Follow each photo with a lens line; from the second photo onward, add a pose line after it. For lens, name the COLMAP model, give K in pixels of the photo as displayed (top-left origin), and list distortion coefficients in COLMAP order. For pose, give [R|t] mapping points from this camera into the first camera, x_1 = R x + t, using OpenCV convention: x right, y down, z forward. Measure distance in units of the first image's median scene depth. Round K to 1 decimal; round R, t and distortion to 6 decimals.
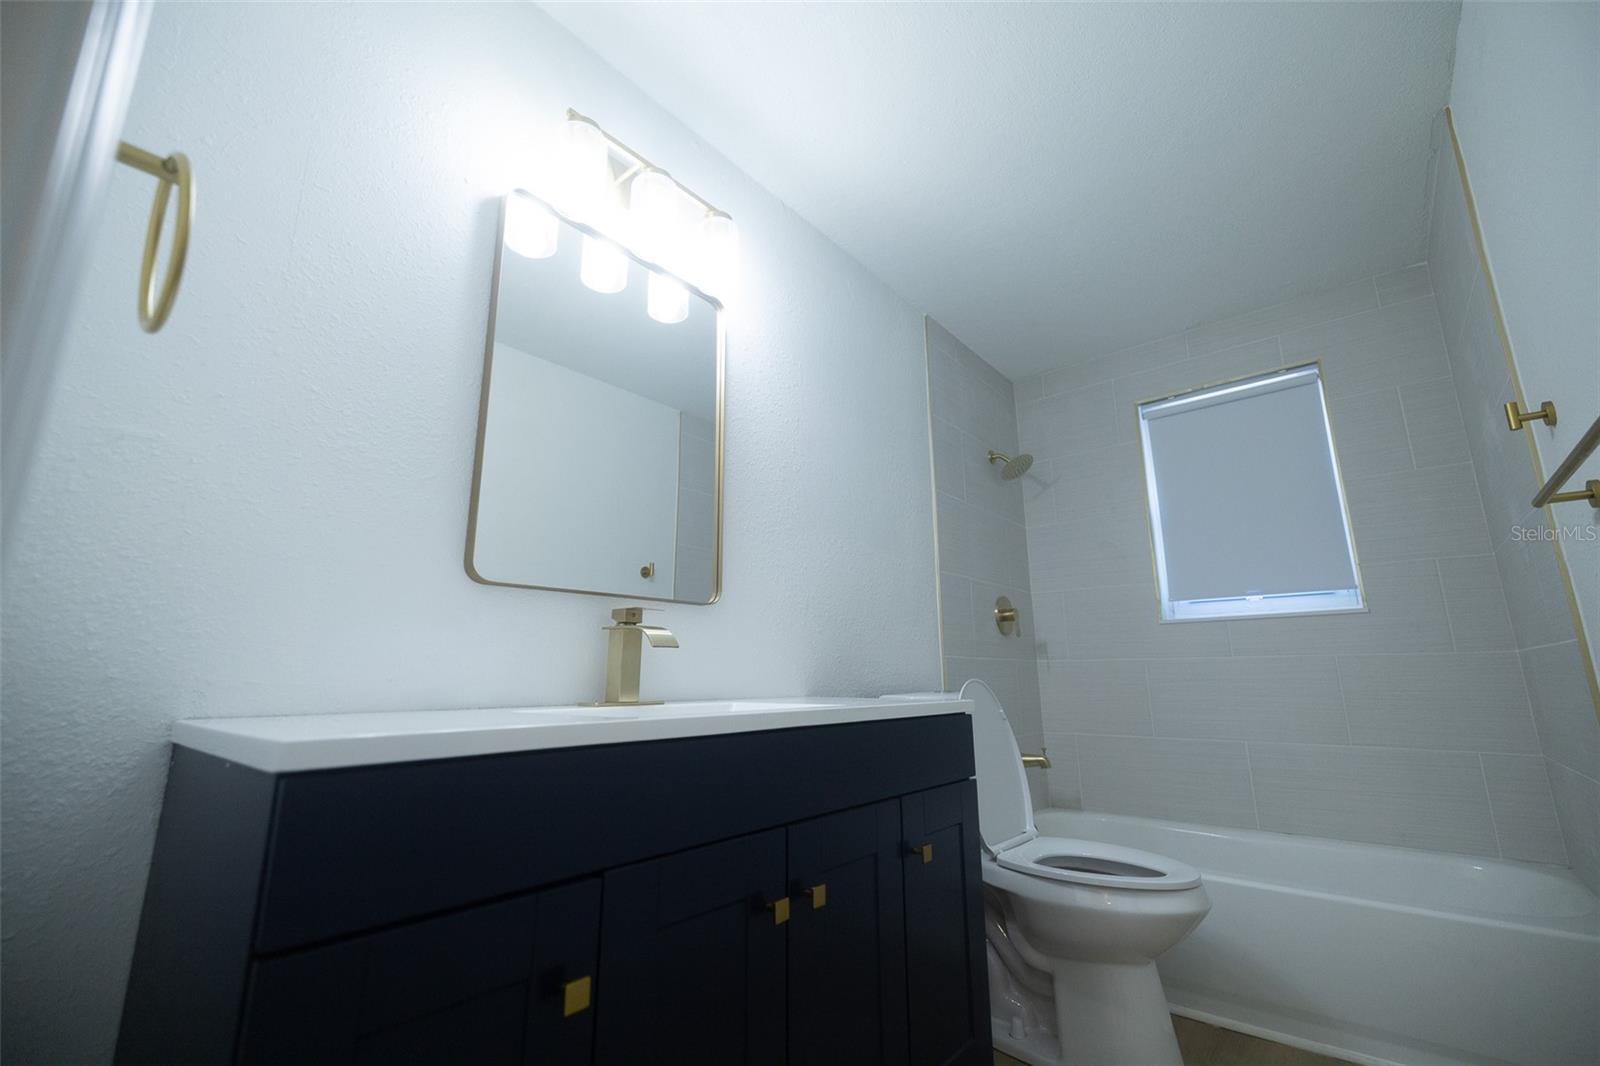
lens RADIAL K [[668.2, 0, 803.0], [0, 668.2, 529.5], [0, 0, 1]] dist [0.001194, -0.000510]
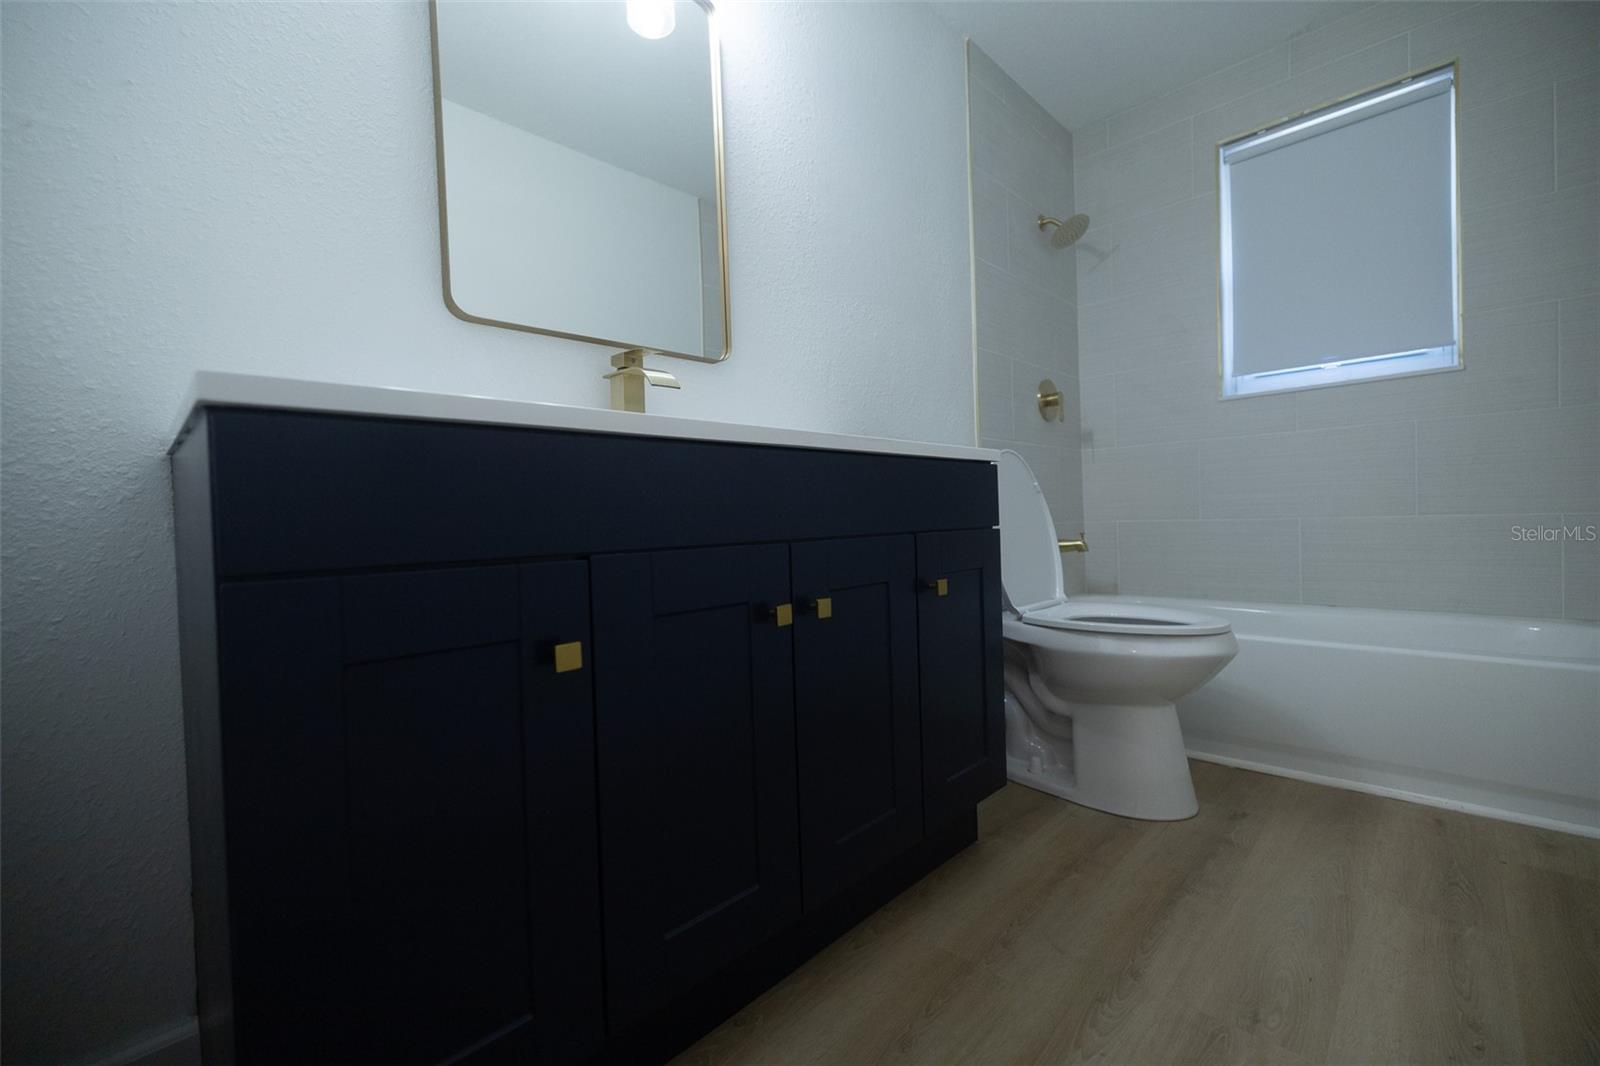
lens RADIAL K [[668.2, 0, 803.0], [0, 668.2, 529.5], [0, 0, 1]] dist [0.001194, -0.000510]
pose [[0.996748, -0.024122, -0.076891, 0.039783], [0.041761, 0.970652, 0.236836, 0.108008], [0.068921, -0.239277, 0.968502, 0.030633]]
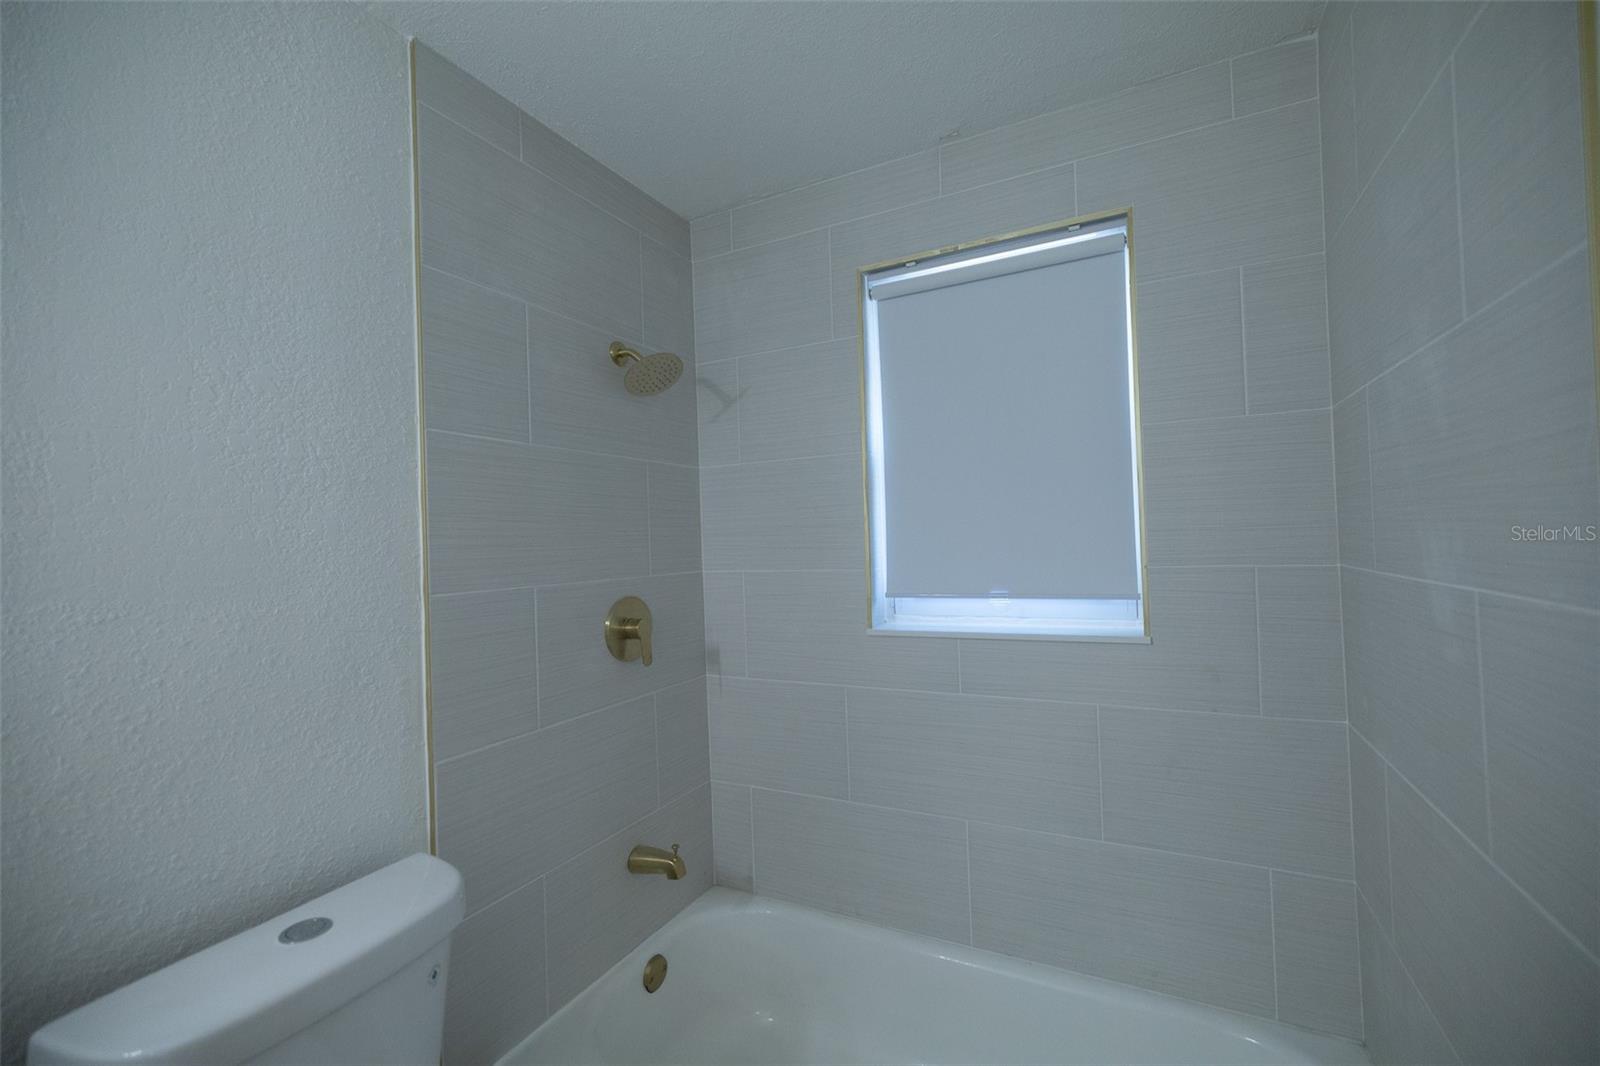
lens RADIAL K [[668.2, 0, 803.0], [0, 668.2, 529.5], [0, 0, 1]] dist [0.001194, -0.000510]
pose [[0.973933, -0.022413, 0.225727, 0.509667], [-0.022625, 0.980545, 0.194984, -0.126194], [-0.225706, -0.195008, 0.954478, 0.649184]]
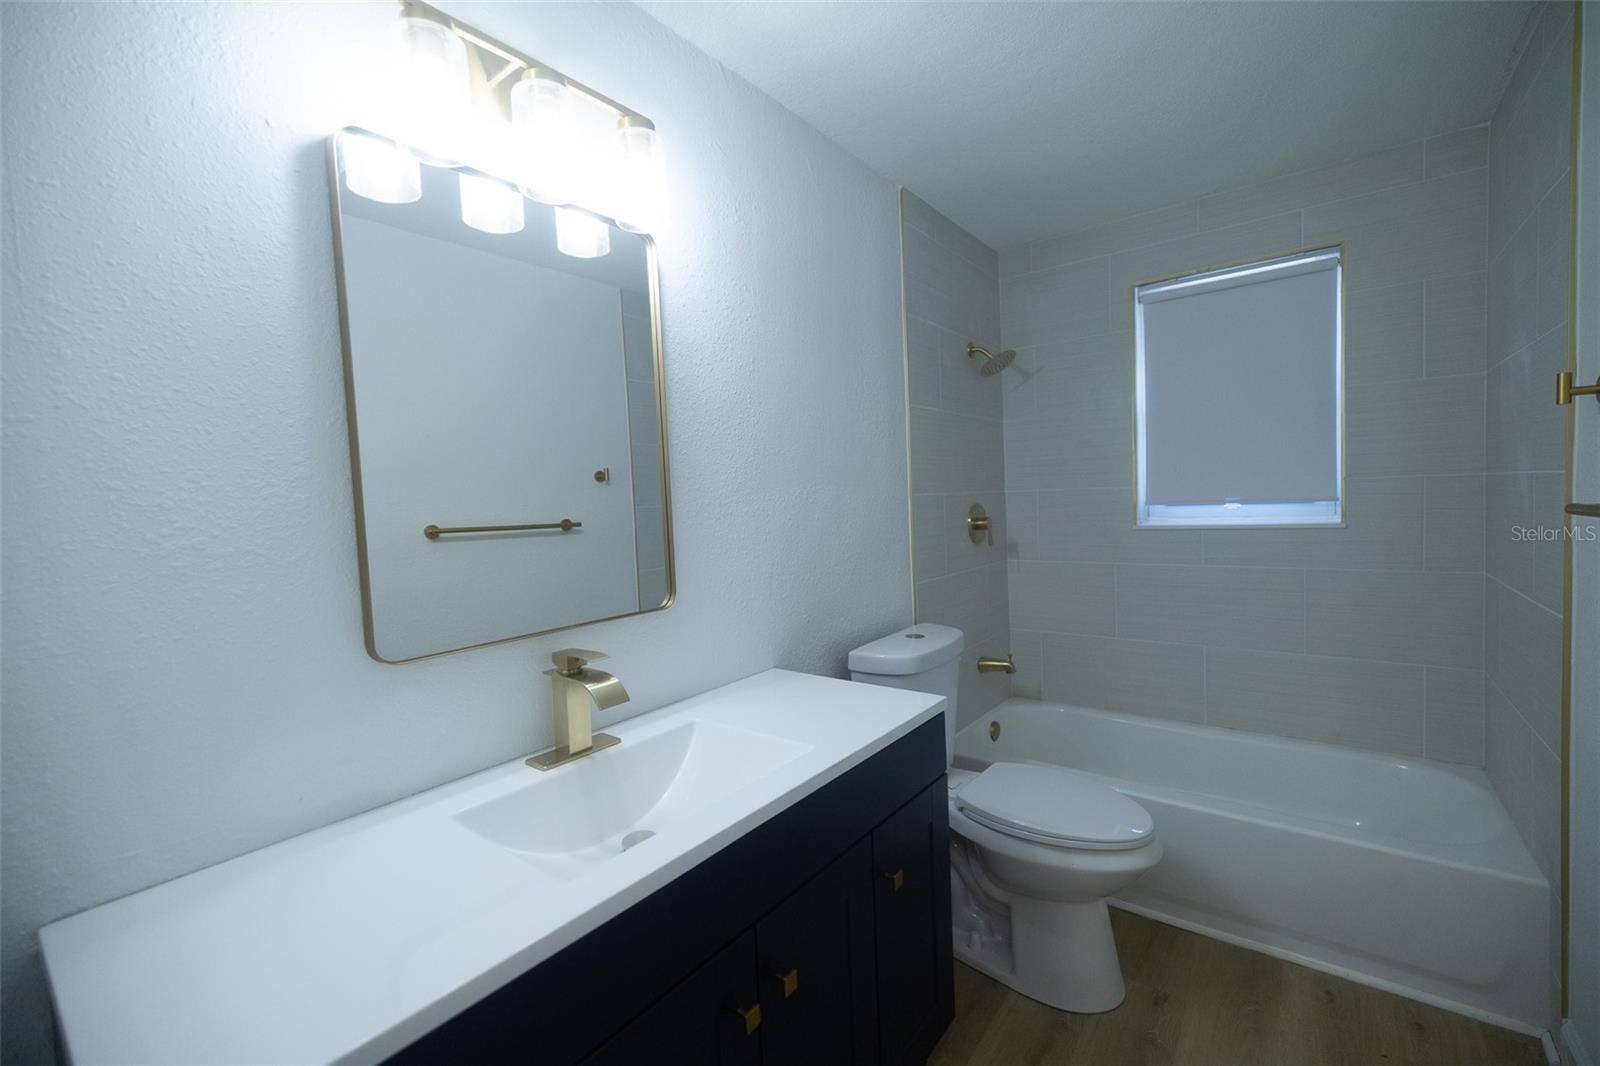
lens RADIAL K [[668.2, 0, 803.0], [0, 668.2, 529.5], [0, 0, 1]] dist [0.001194, -0.000510]
pose [[0.998512, -0.036099, 0.040880, 0.014578], [0.024022, 0.964068, 0.264569, -0.199387], [-0.048962, -0.263193, 0.963500, 0.122324]]
